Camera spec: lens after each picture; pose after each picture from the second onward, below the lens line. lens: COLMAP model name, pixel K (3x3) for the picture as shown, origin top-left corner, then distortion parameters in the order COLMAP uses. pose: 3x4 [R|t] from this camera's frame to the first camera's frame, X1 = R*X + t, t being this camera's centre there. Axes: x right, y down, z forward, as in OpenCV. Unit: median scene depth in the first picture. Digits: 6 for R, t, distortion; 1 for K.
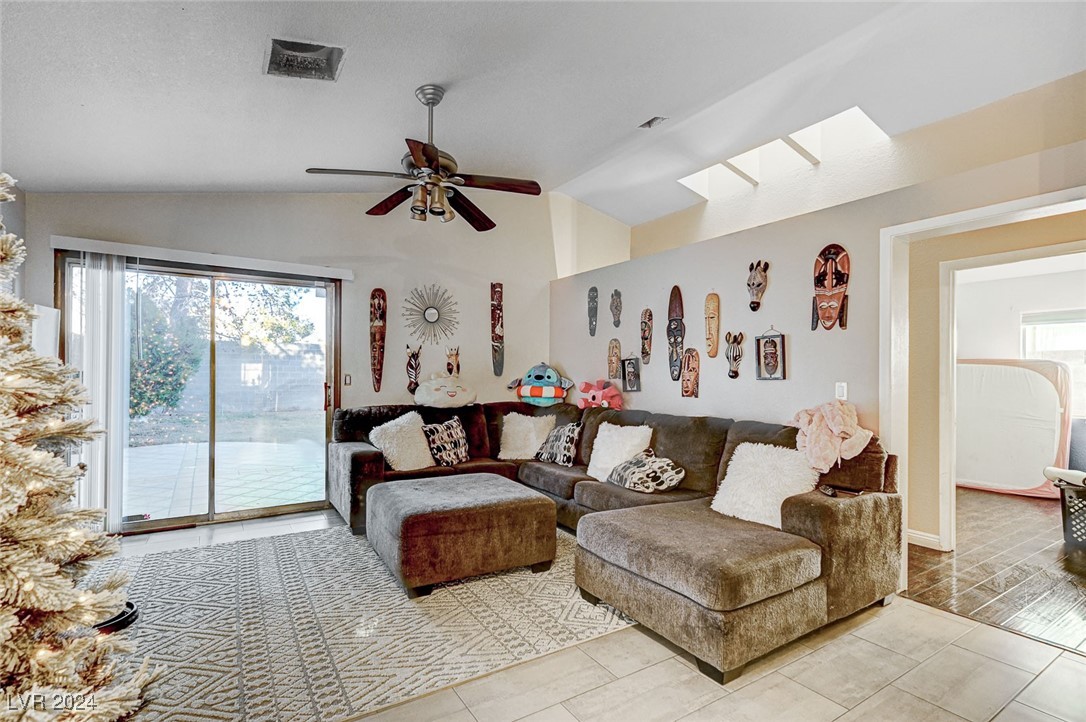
lens RADIAL K [[508.2, 0, 541.8], [0, 508.2, 369.8], [0, 0, 1]] dist [0.004501, -0.000561]
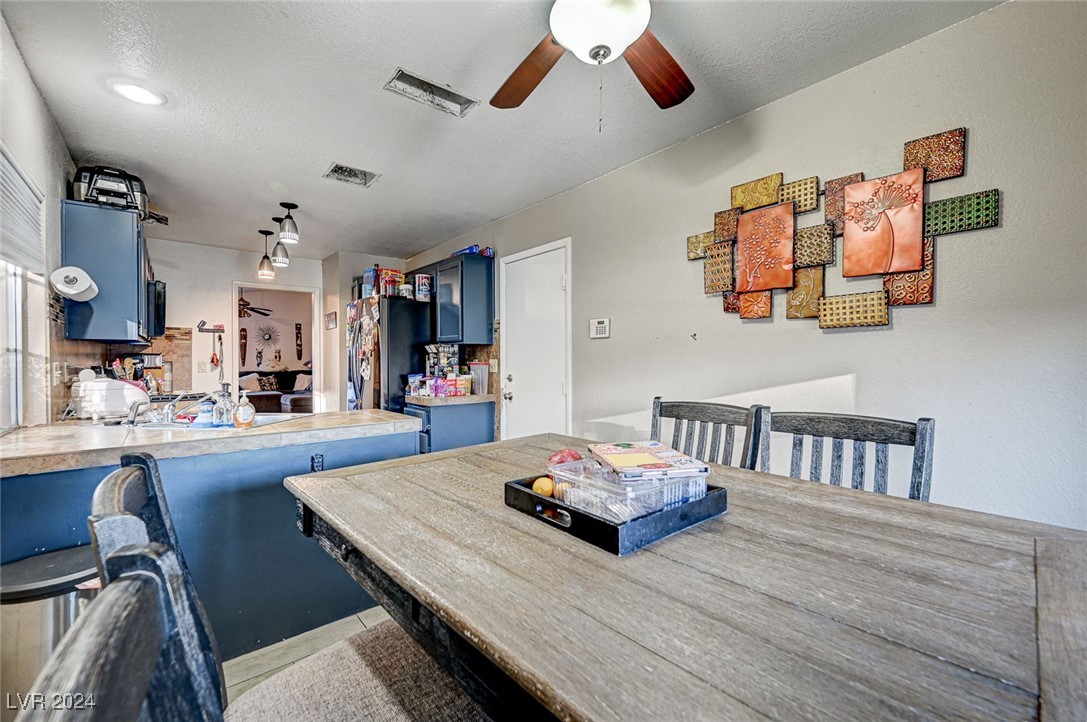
lens RADIAL K [[446.8, 0, 546.5], [0, 446.8, 359.6], [0, 0, 1]] dist [-0.001268, -0.000429]
pose [[0.991010, -0.009706, 0.133437, 0.959276], [0.008372, 0.999909, 0.010560, -0.003822], [-0.133527, -0.009348, 0.991001, -1.571518]]
